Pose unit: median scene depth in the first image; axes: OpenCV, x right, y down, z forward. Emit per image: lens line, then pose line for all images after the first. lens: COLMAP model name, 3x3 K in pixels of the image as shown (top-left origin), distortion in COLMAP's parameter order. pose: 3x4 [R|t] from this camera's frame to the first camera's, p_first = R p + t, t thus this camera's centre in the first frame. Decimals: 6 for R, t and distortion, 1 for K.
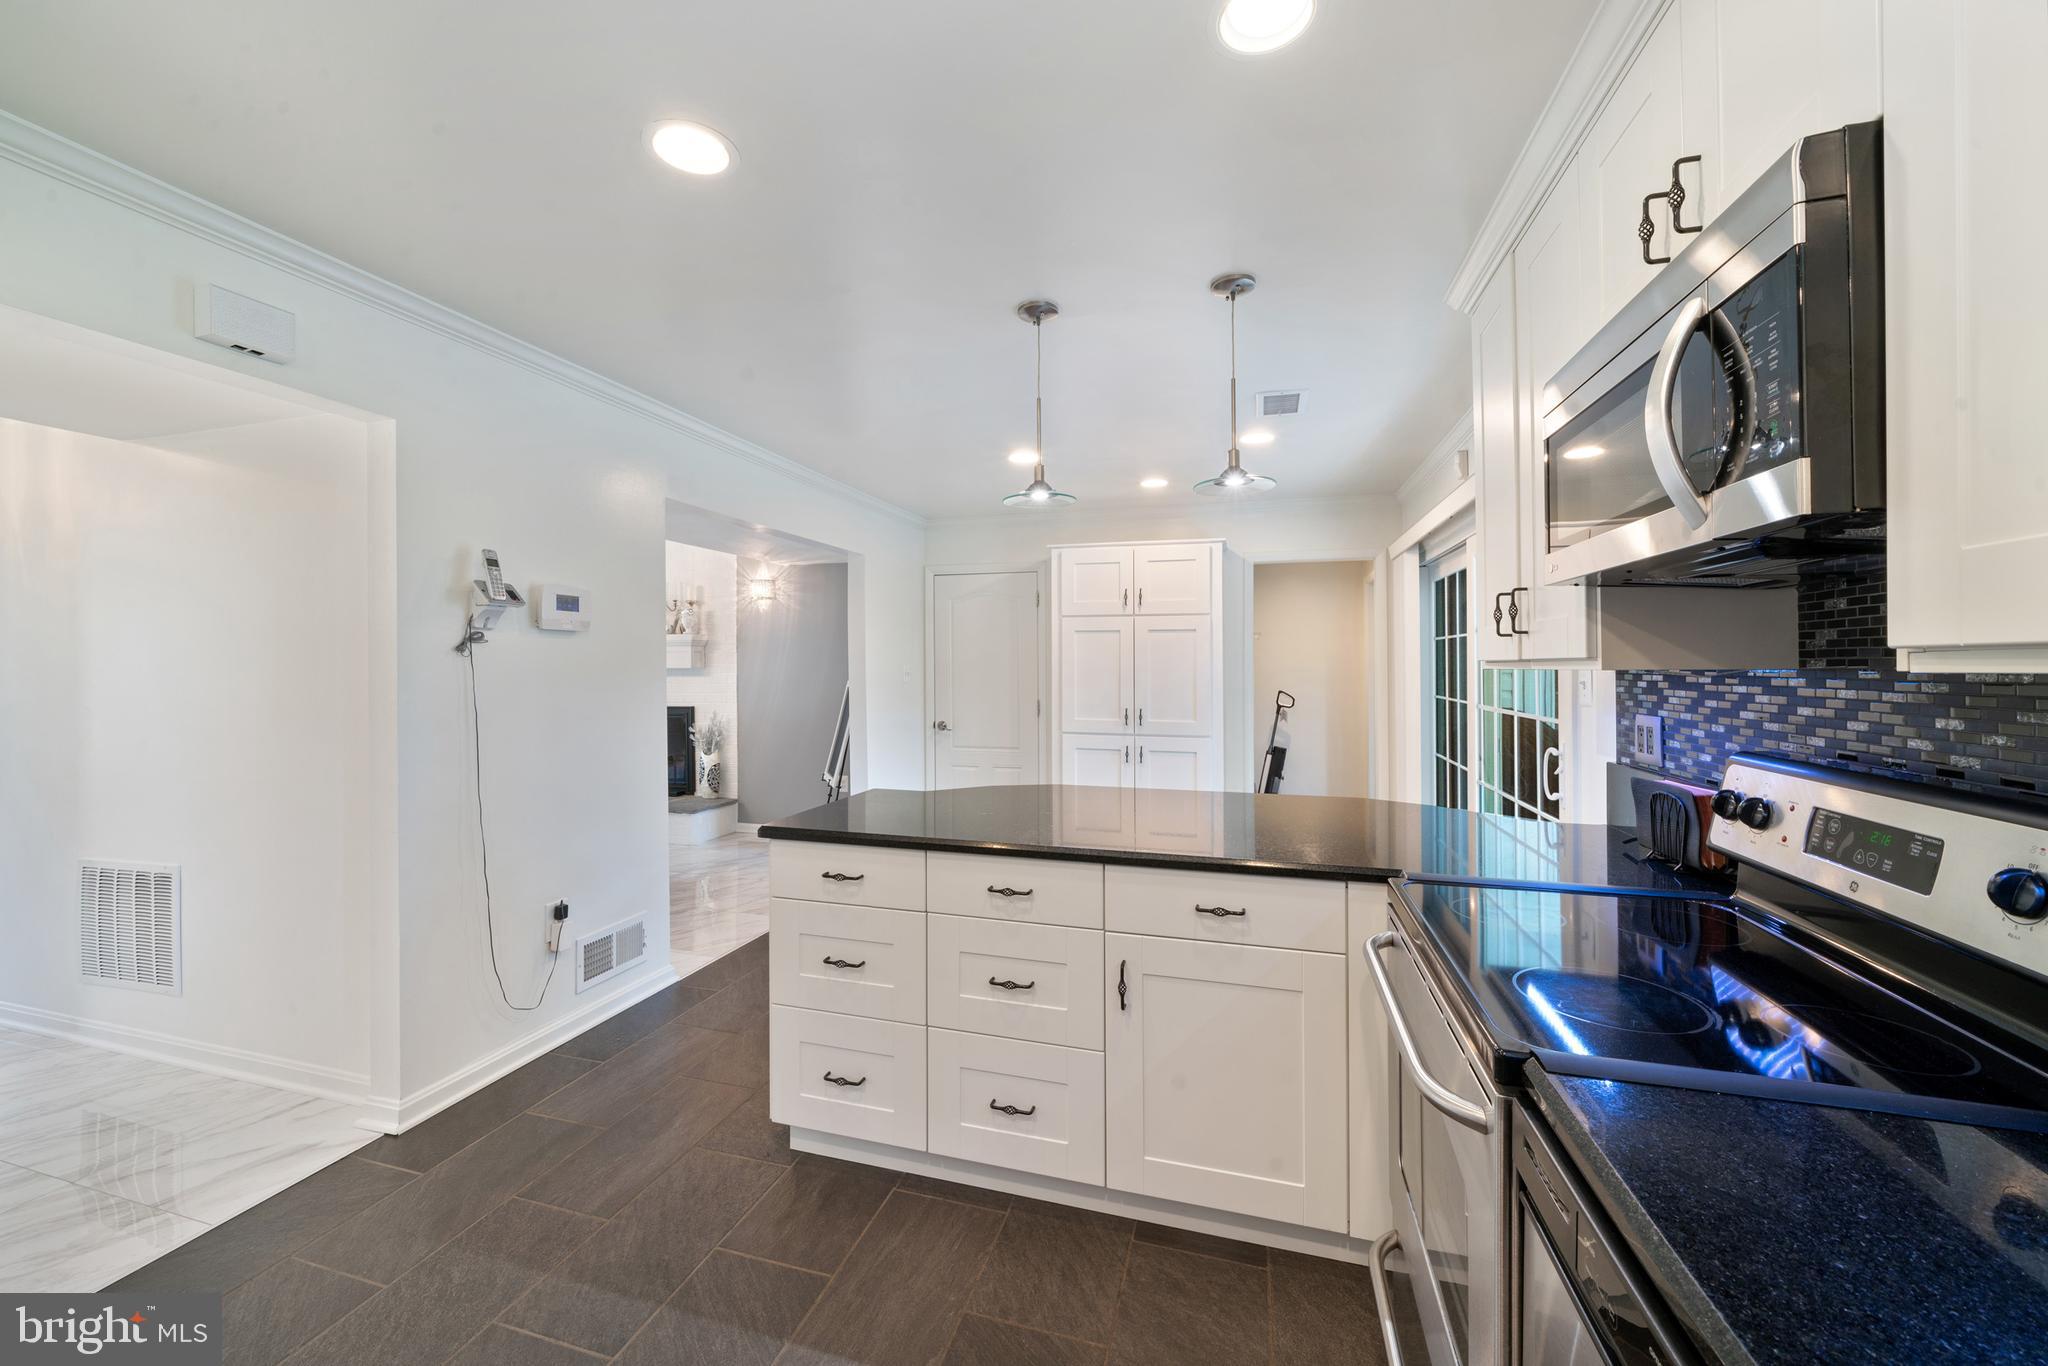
lens RADIAL K [[788.0, 0, 1017.9], [0, 788.0, 658.9], [0, 0, 1]] dist [-0.001538, -0.000125]
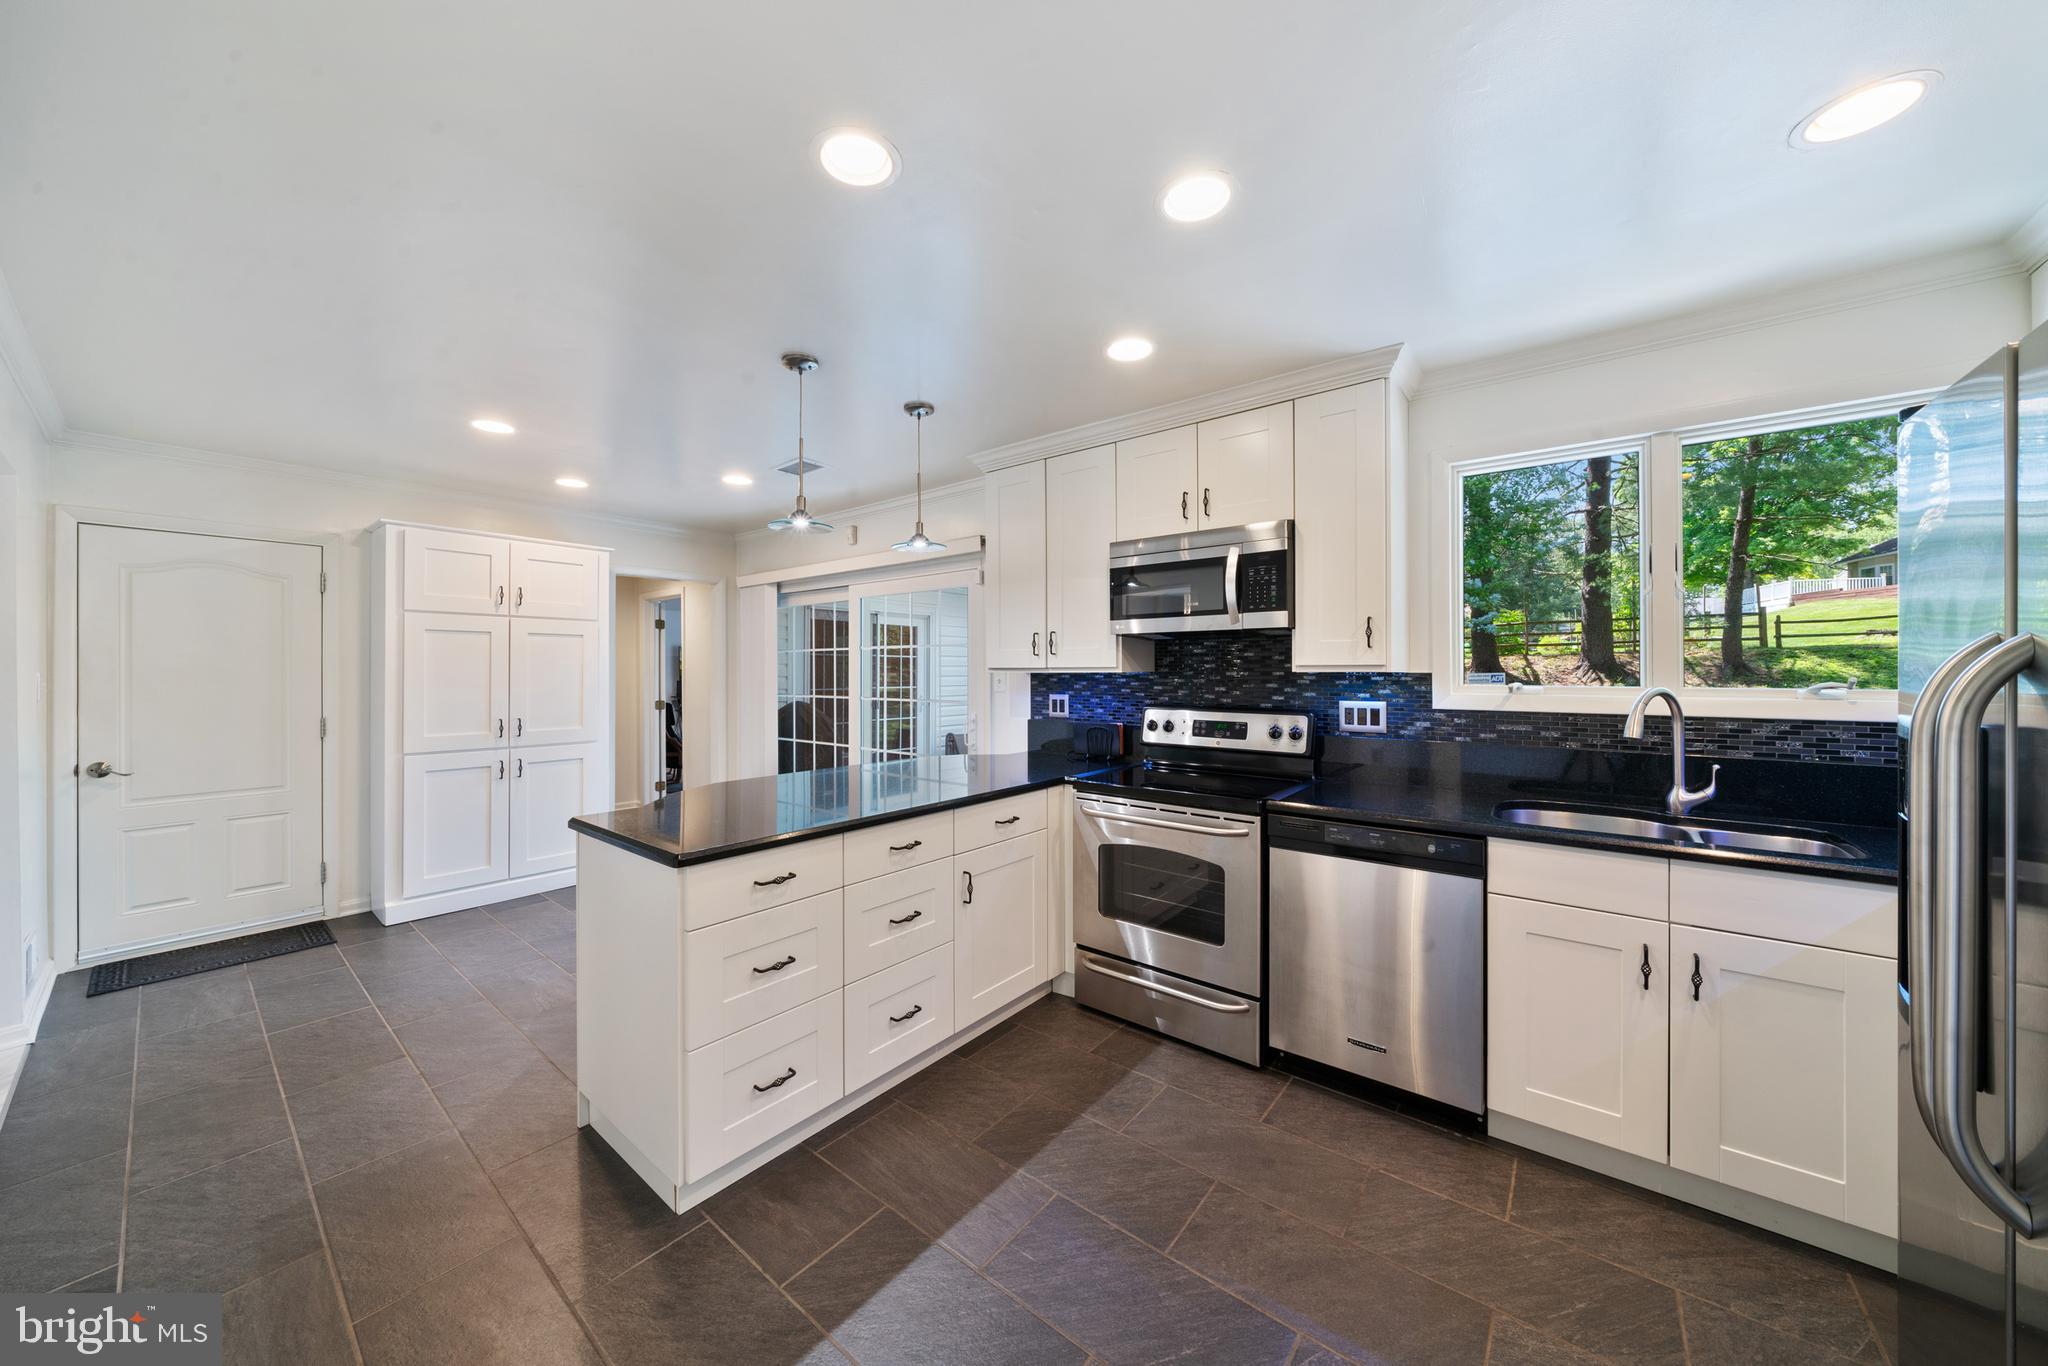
lens RADIAL K [[700.3, 0, 1016.8], [0, 700.3, 665.4], [0, 0, 1]] dist [-0.005620, -0.000017]
pose [[0.377406, 0.007978, 0.926013, -0.310469], [-0.006942, 0.999959, -0.005786, 0.001899], [-0.926022, -0.004245, 0.377446, 0.125494]]
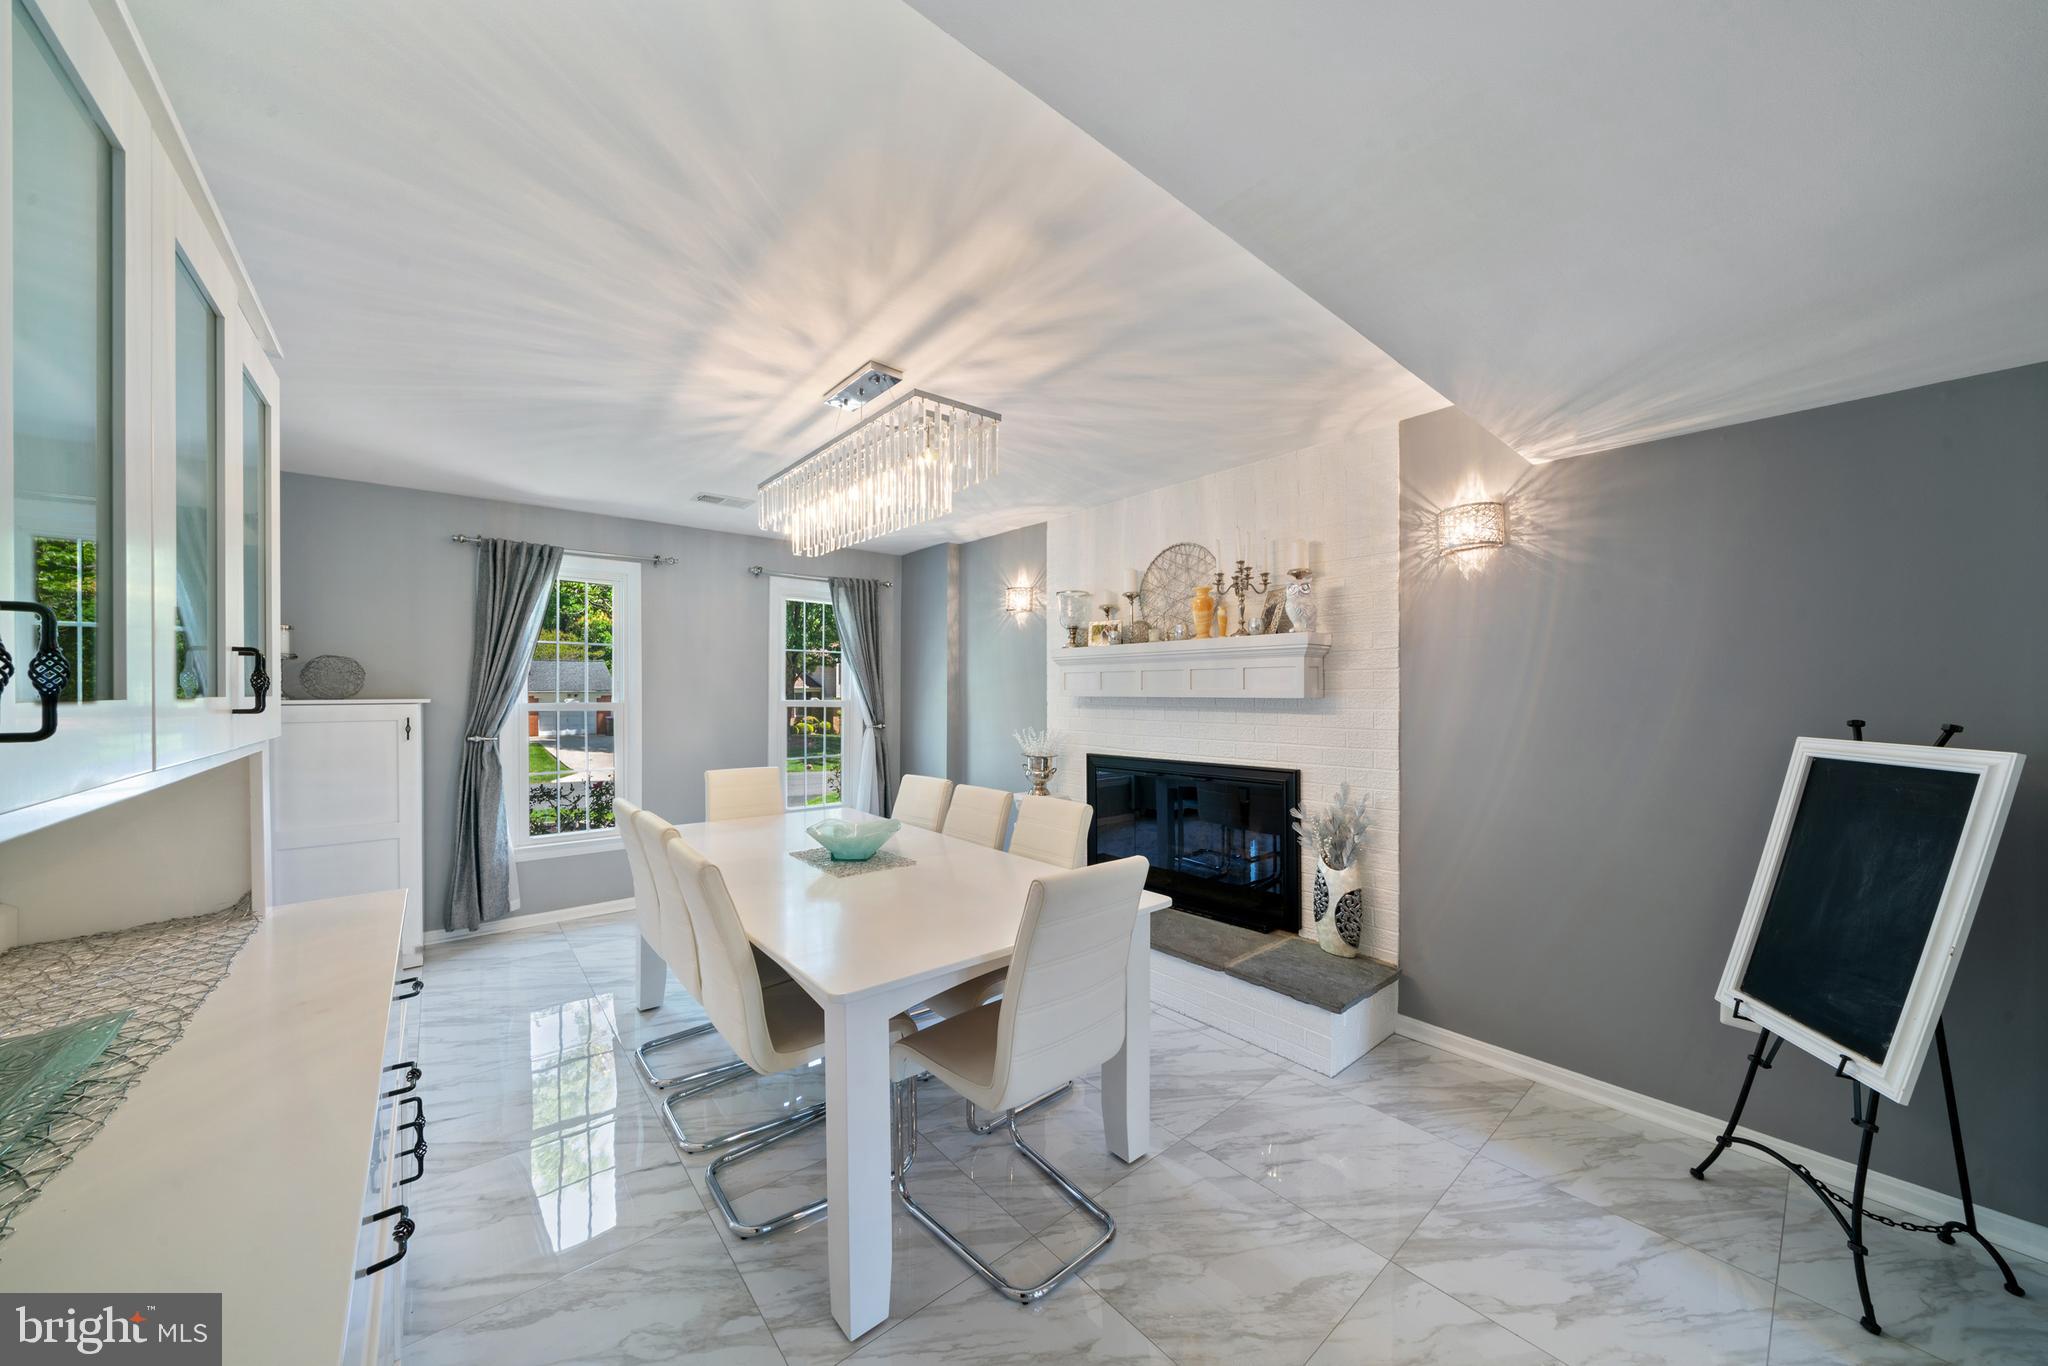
lens RADIAL K [[689.7, 0, 1021.1], [0, 689.7, 698.9], [0, 0, 1]] dist [-0.007127, -0.000042]
pose [[0.835811, 0.009118, -0.548941, -0.327002], [0.001345, 0.999825, 0.018655, 0.003502], [0.549015, -0.016330, 0.835653, 0.529235]]
